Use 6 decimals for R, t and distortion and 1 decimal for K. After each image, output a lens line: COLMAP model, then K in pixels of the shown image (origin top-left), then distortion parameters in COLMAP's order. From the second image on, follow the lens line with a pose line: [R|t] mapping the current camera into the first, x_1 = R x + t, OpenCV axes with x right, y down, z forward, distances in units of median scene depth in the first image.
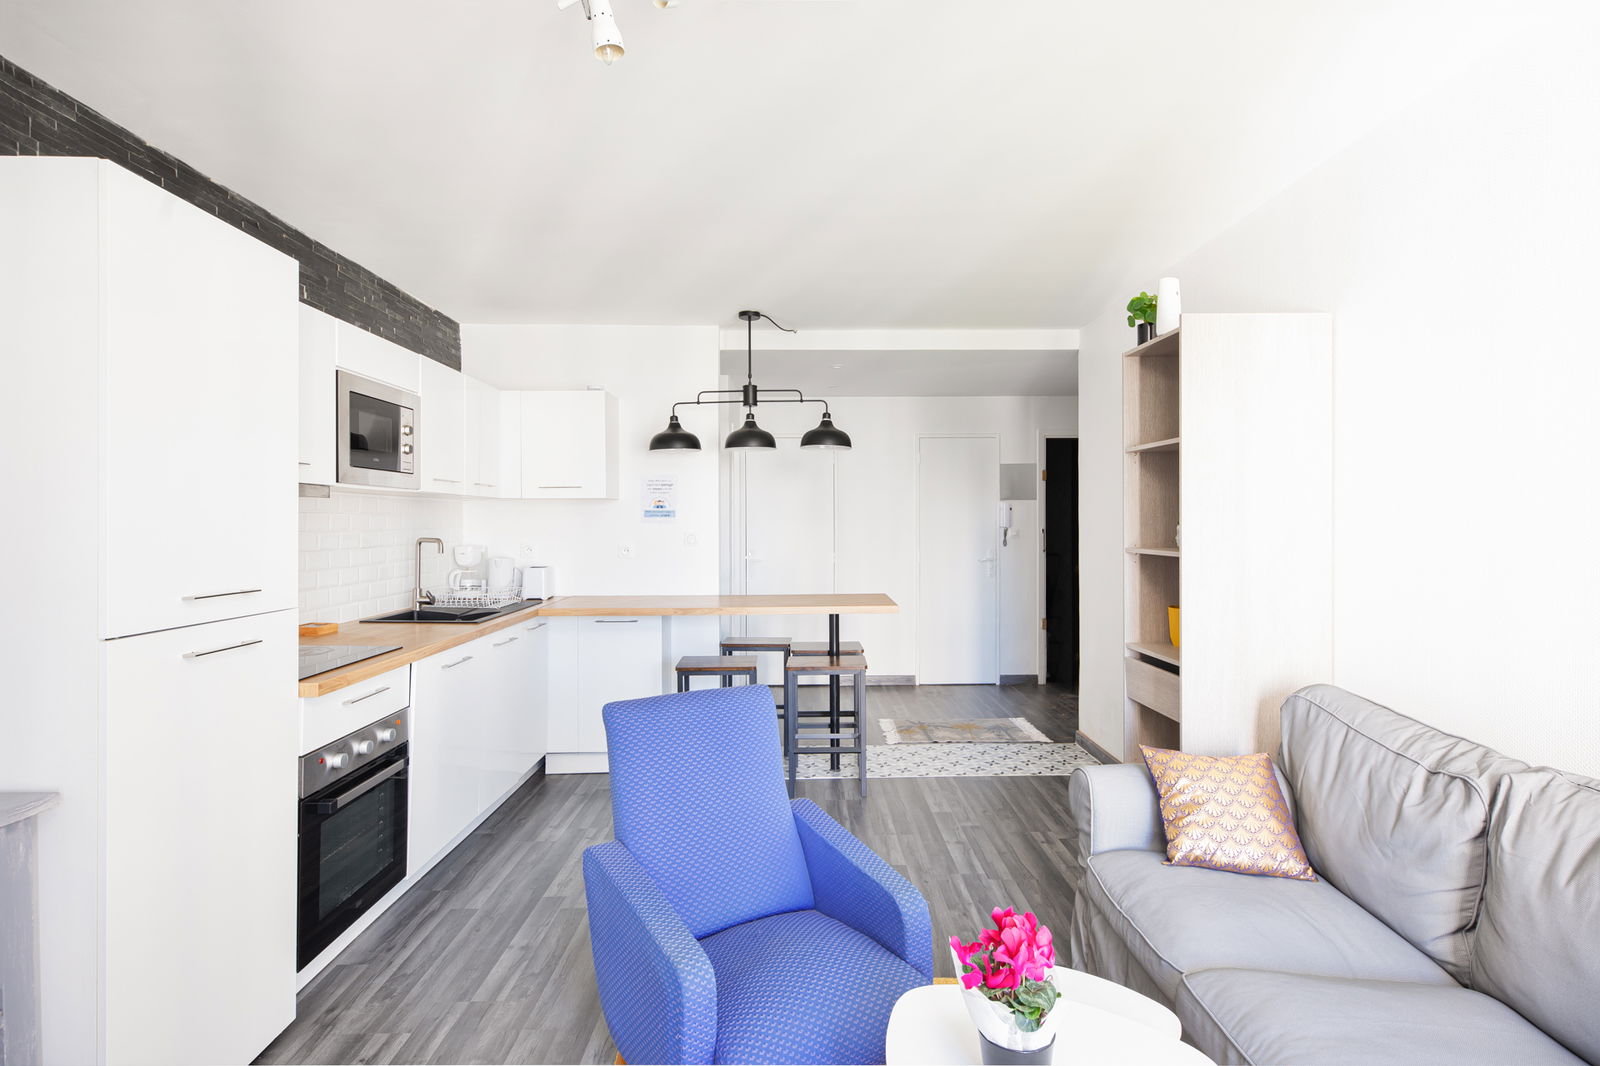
lens RADIAL K [[831.3, 0, 802.0], [0, 831.3, 525.1], [0, 0, 1]] dist [0.000604, 0.000067]
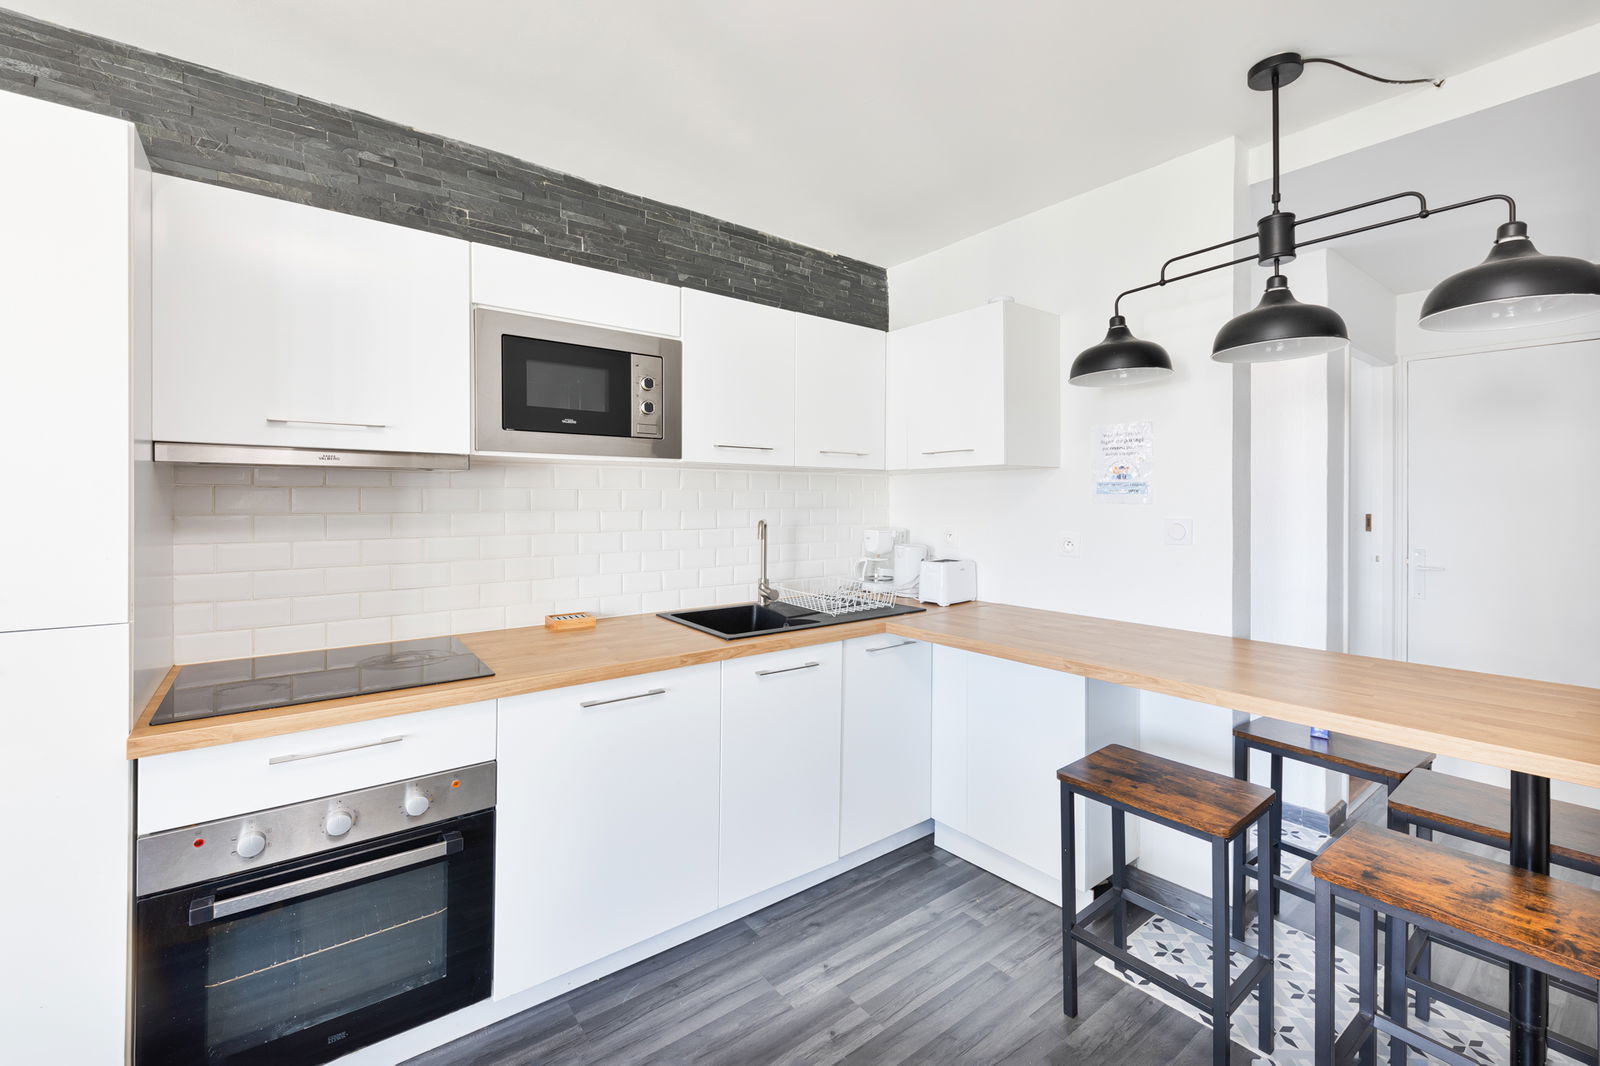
lens RADIAL K [[666.8, 0, 770.9], [0, 666.8, 505.7], [0, 0, 1]] dist [0.000164, -0.000785]
pose [[0.592337, 0.005580, -0.805671, 0.076176], [-0.004964, 0.999982, 0.003277, -0.000501], [0.805675, 0.002058, 0.592354, 0.535590]]
